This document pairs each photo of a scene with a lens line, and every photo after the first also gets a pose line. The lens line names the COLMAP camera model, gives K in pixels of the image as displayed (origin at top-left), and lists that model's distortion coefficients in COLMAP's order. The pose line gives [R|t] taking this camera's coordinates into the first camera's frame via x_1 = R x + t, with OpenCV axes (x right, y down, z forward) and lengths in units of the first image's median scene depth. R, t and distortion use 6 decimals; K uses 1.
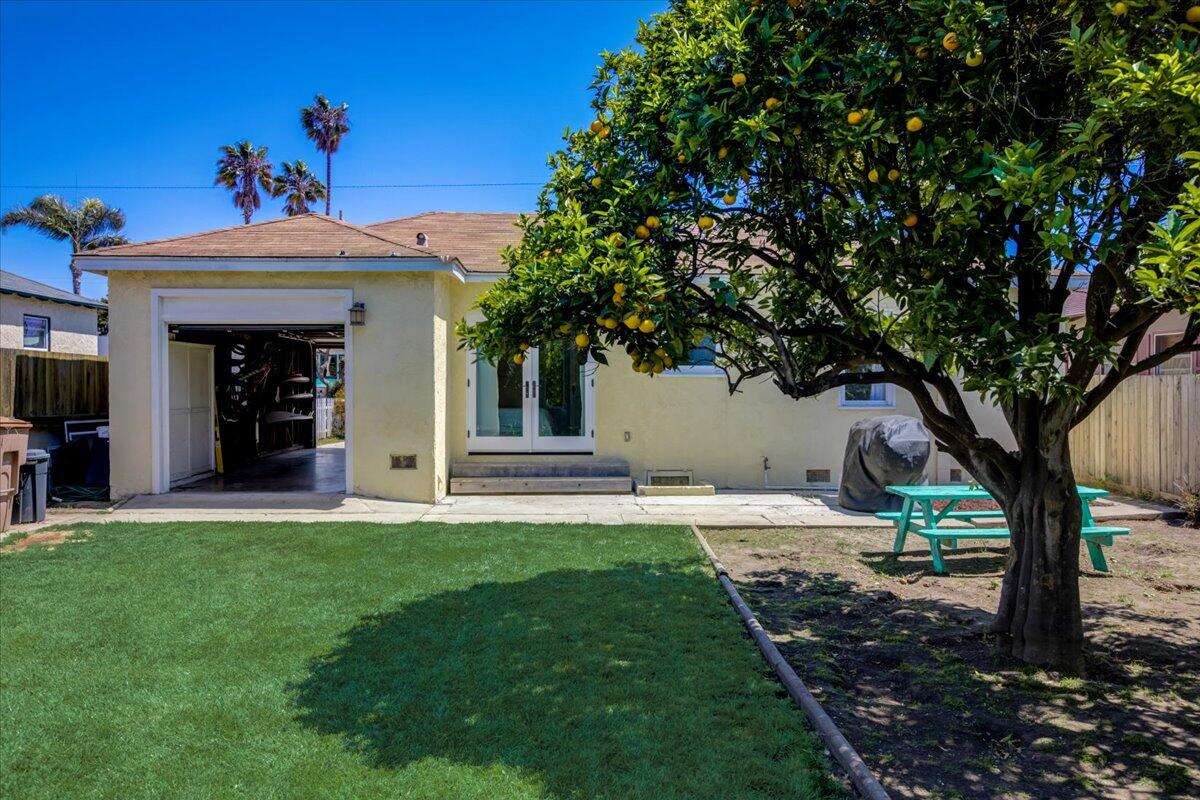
lens RADIAL K [[915.0, 0, 602.1], [0, 915.0, 378.6], [0, 0, 1]] dist [-0.003118, 0.003791]
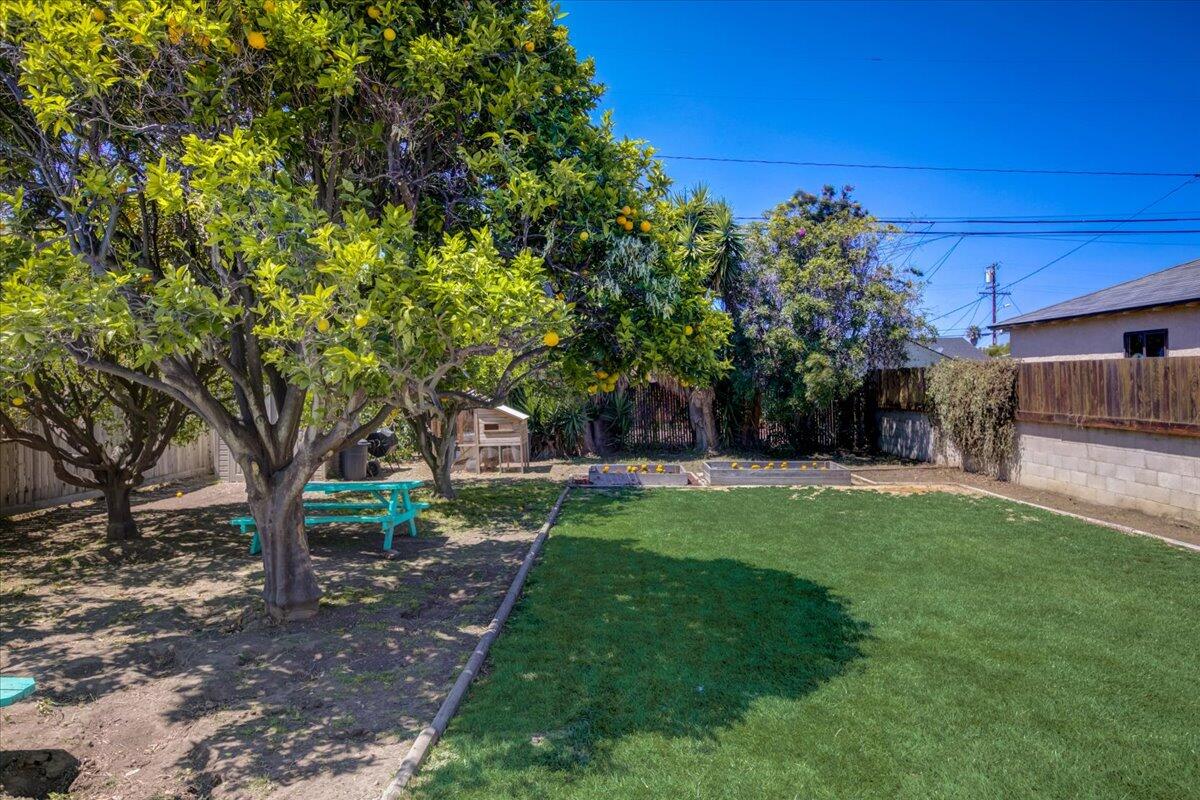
lens RADIAL K [[740.0, 0, 599.4], [0, 740.0, 421.3], [0, 0, 1]] dist [-0.008850, 0.000591]
pose [[-0.998459, 0.001481, 0.055469, -0.000772], [0.004046, 0.998926, 0.046167, -0.002166], [-0.055341, 0.046320, -0.997392, 1.009748]]
